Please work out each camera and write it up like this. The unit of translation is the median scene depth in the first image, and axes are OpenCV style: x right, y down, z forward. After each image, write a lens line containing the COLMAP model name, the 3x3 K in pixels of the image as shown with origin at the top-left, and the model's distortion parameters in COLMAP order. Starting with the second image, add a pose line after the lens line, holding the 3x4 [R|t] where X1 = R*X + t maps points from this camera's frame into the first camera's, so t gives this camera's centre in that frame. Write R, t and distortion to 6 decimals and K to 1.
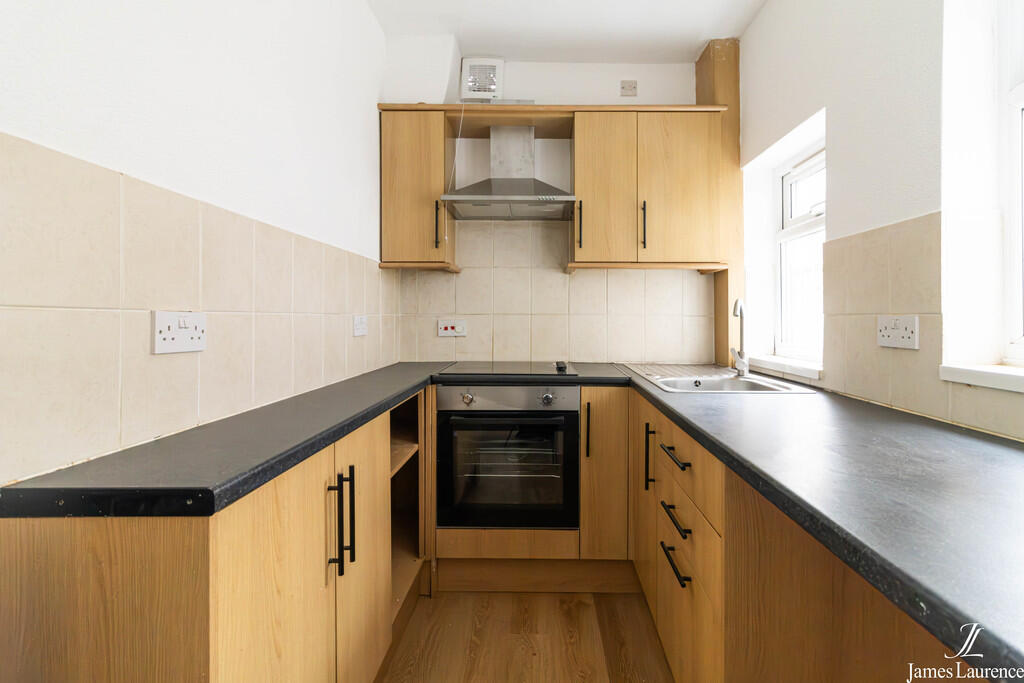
lens RADIAL K [[486.1, 0, 538.3], [0, 486.1, 316.8], [0, 0, 1]] dist [0.003099, 0.000390]
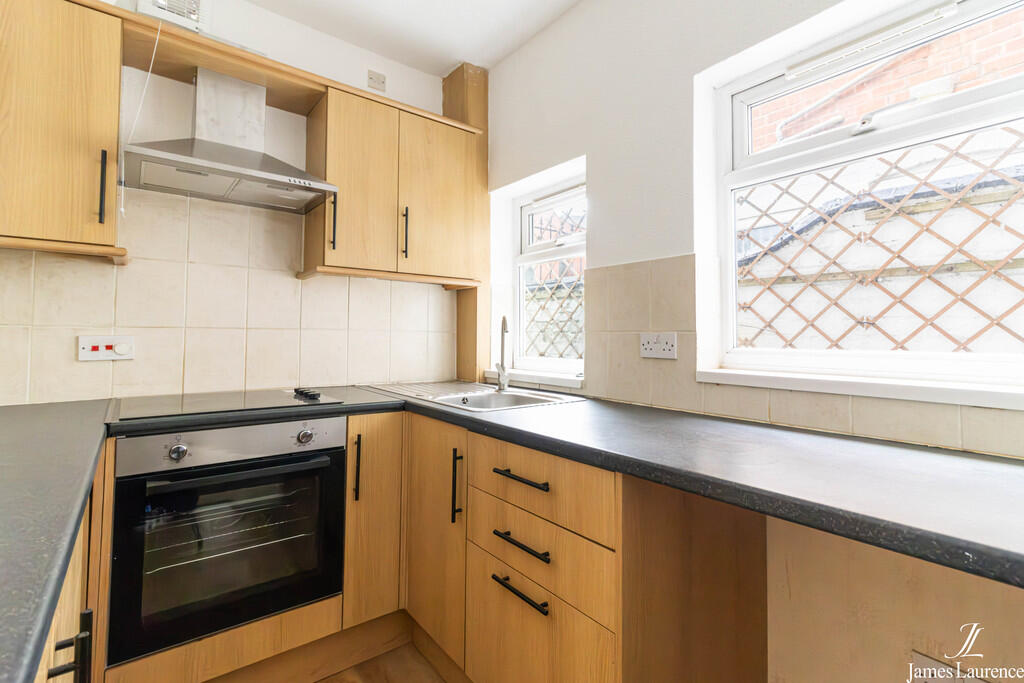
lens RADIAL K [[486.1, 0, 538.3], [0, 486.1, 316.8], [0, 0, 1]] dist [0.003099, 0.000390]
pose [[0.764682, 0.027551, 0.643818, -0.188619], [-0.005803, 0.999340, -0.035873, 0.002200], [-0.644381, 0.023695, 0.764337, 0.145245]]
